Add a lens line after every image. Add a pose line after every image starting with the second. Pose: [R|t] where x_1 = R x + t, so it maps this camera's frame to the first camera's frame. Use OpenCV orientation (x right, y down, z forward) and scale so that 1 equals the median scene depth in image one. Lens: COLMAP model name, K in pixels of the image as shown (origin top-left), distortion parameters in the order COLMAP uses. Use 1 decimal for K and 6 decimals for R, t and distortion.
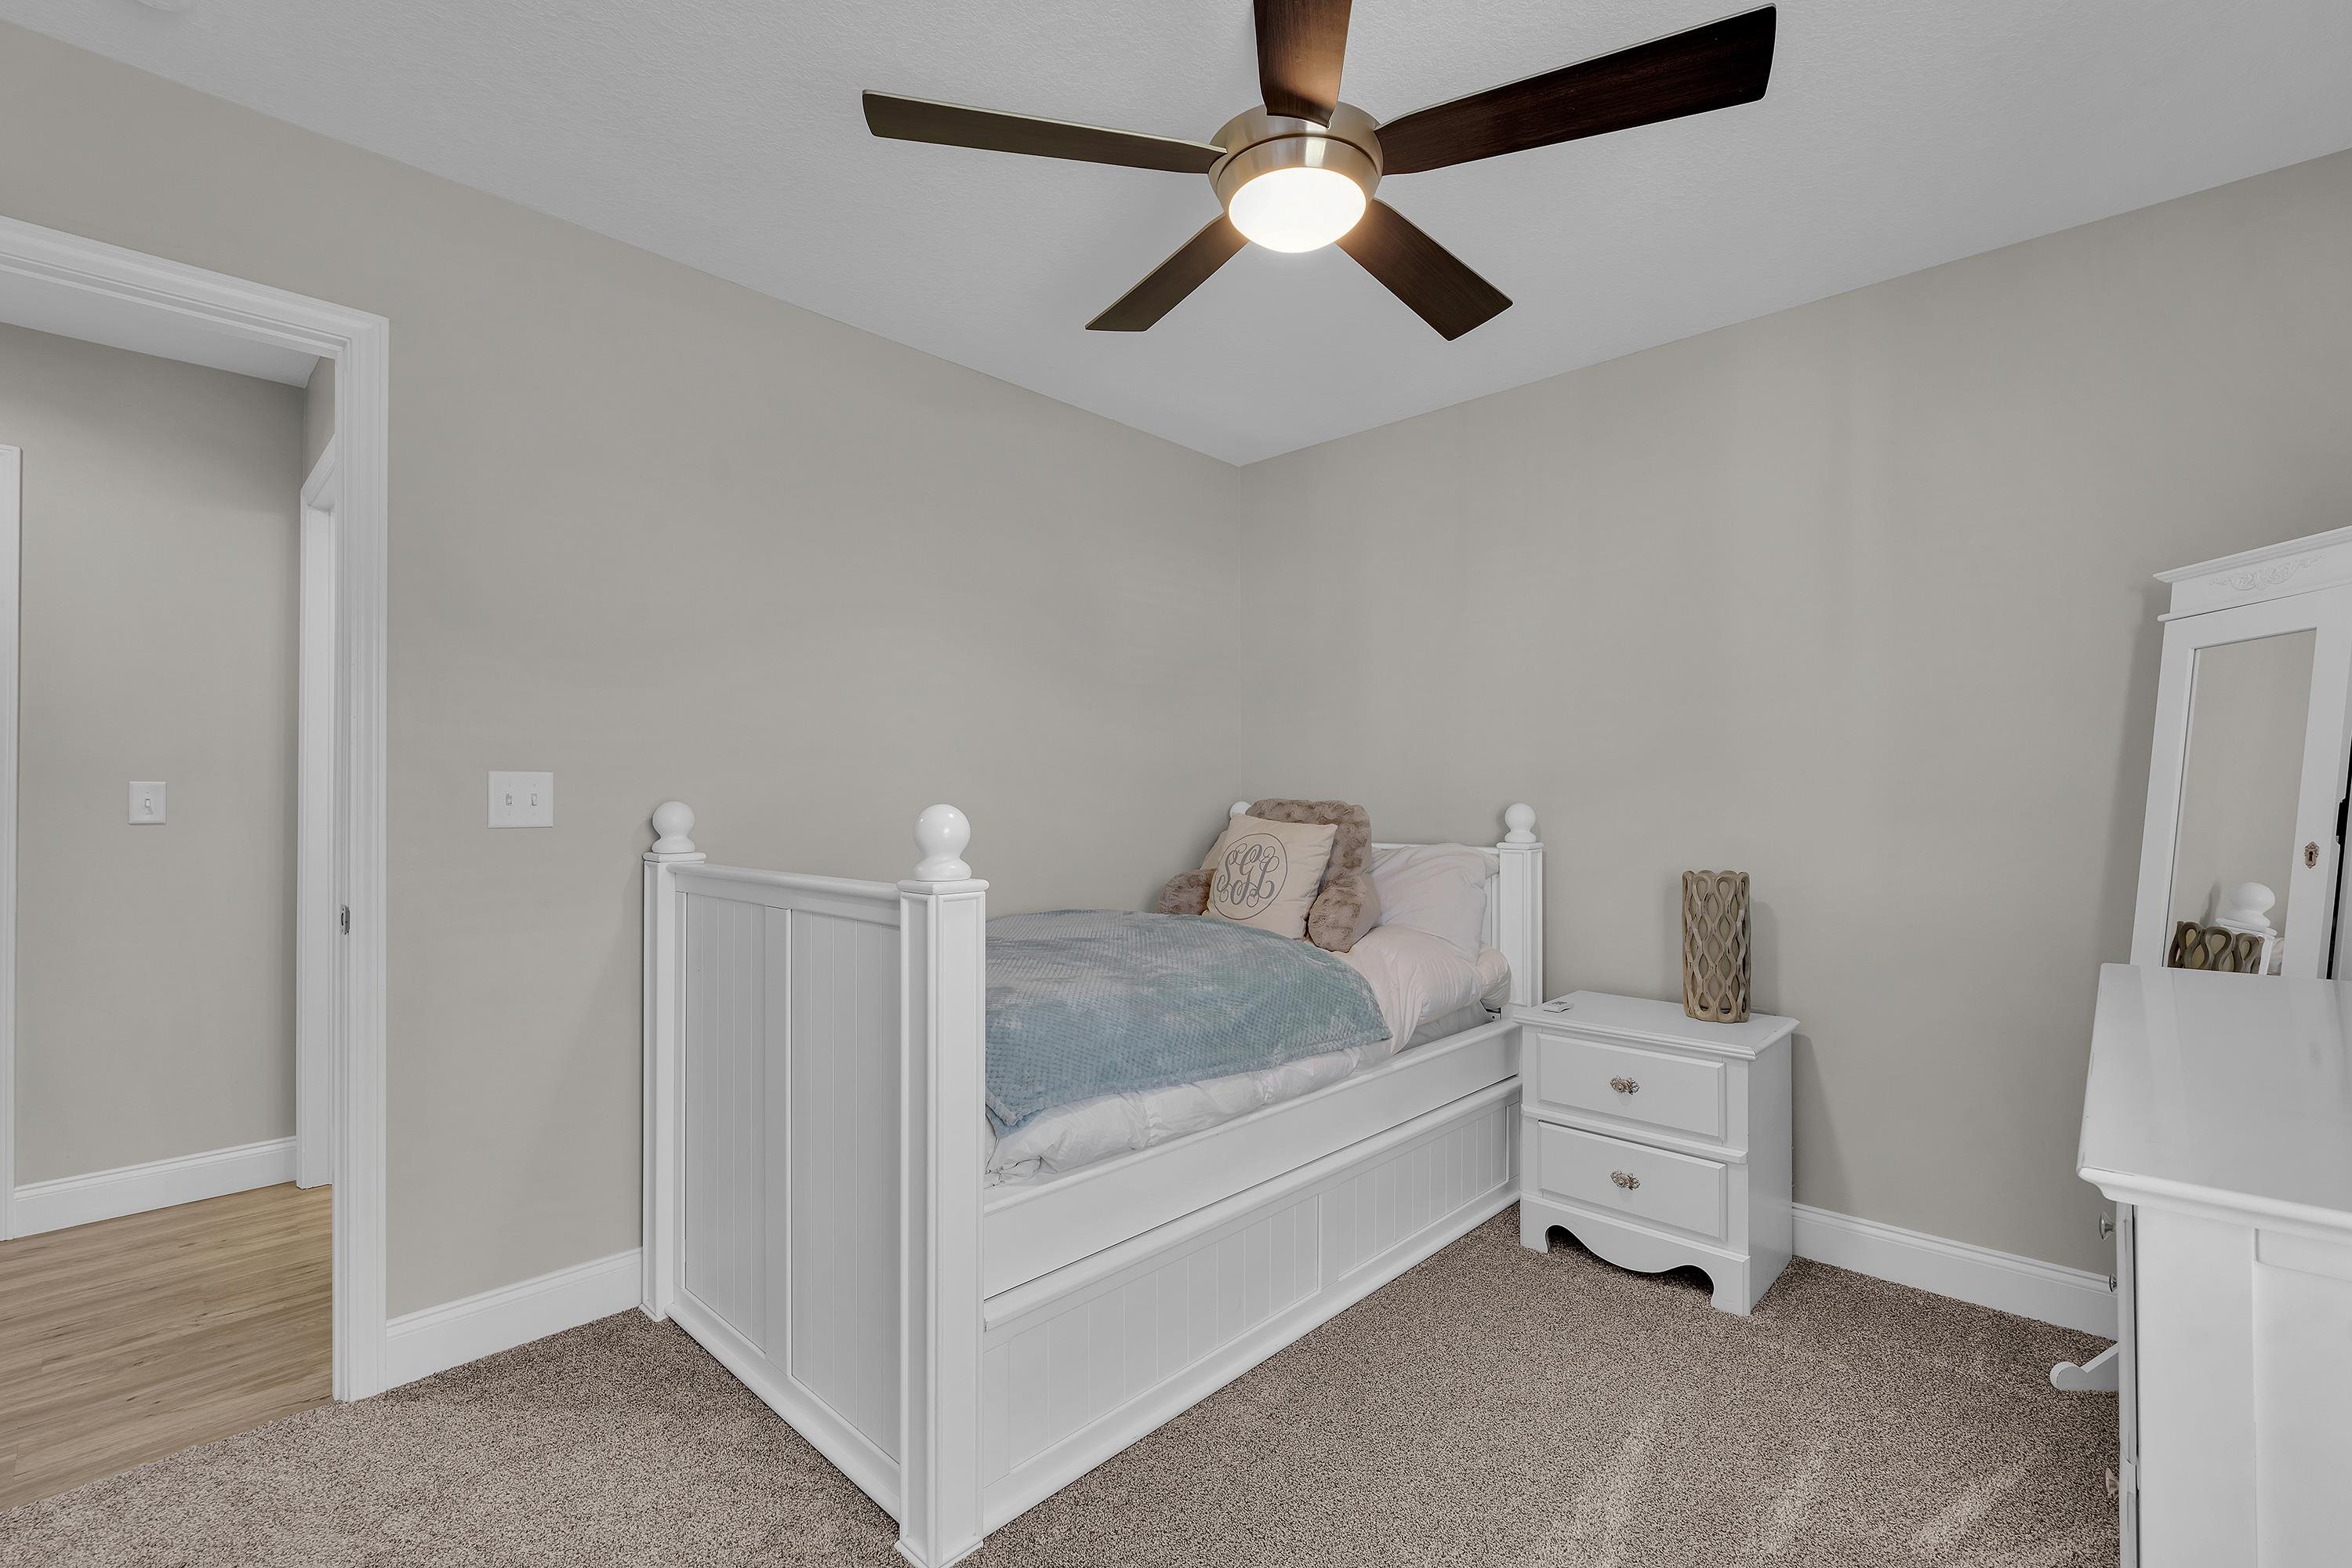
lens RADIAL K [[1041.9, 0, 1190.7], [0, 1041.9, 790.0], [0, 0, 1]] dist [-0.000480, 0.000065]
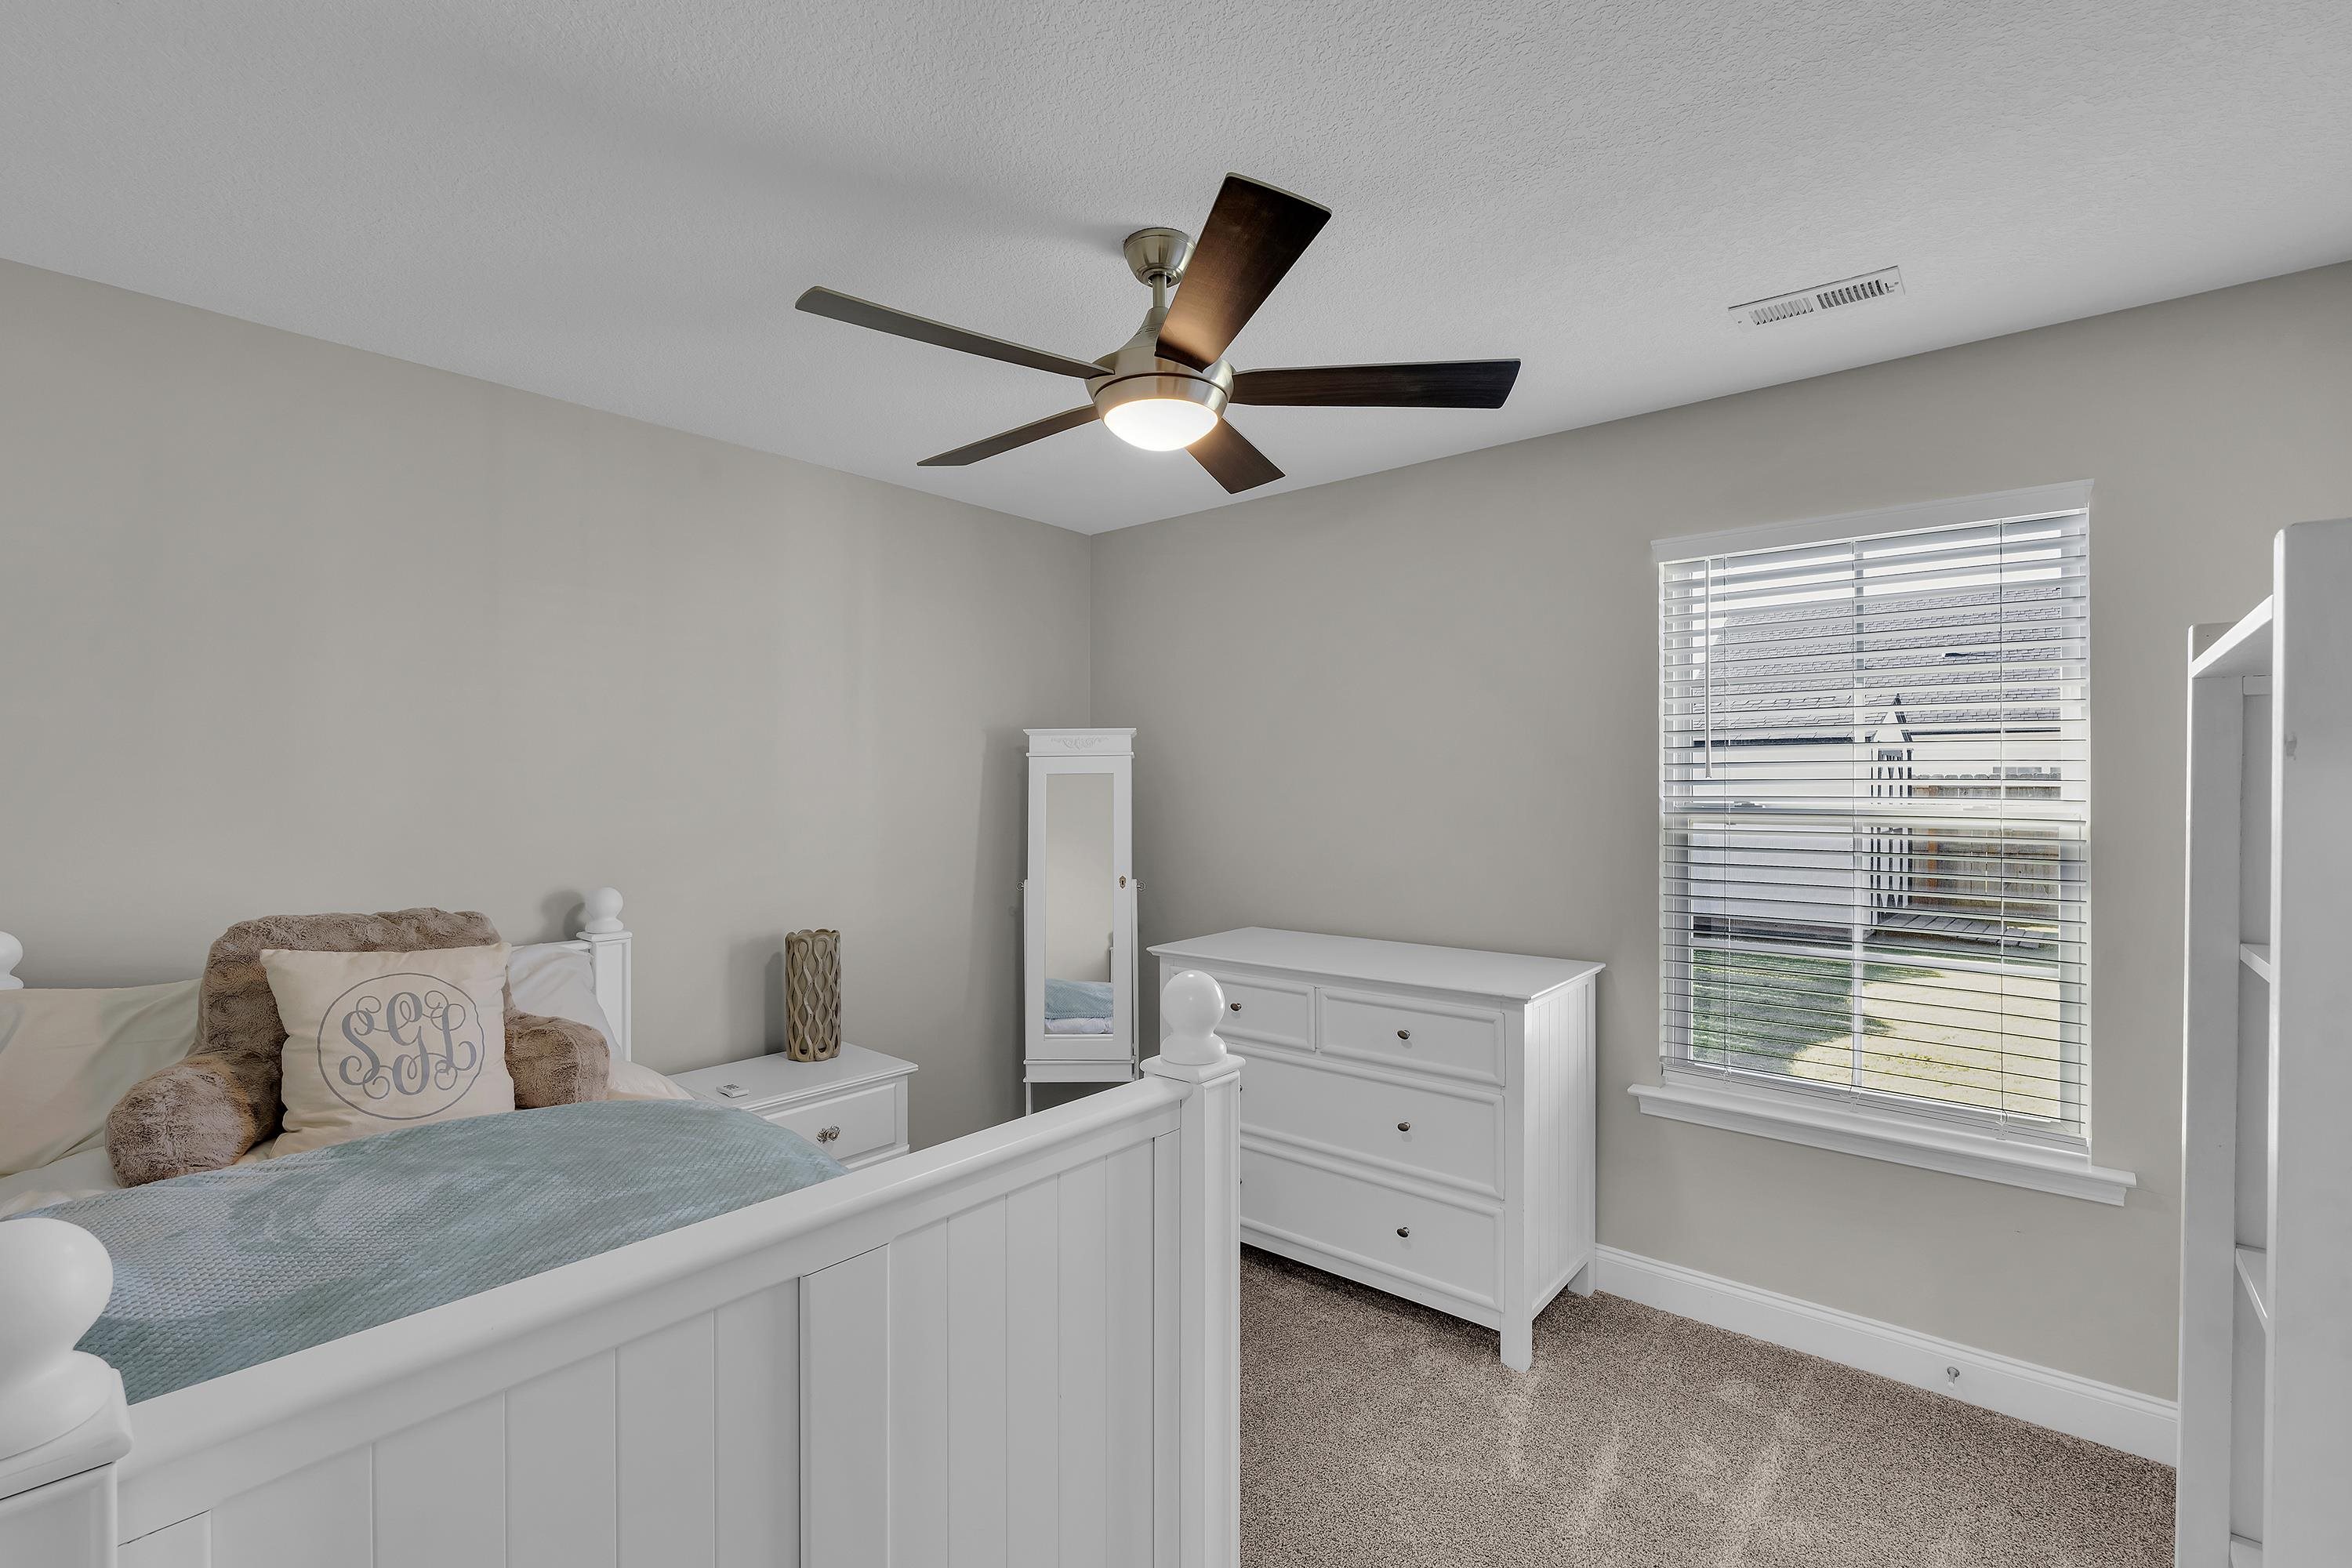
lens RADIAL K [[1041.9, 0, 1190.7], [0, 1041.9, 790.0], [0, 0, 1]] dist [-0.000480, 0.000065]
pose [[-0.068110, -0.006283, 0.997658, -0.678637], [-0.010223, 0.999932, 0.005599, -0.089400], [-0.997625, -0.009818, -0.068170, 0.650568]]
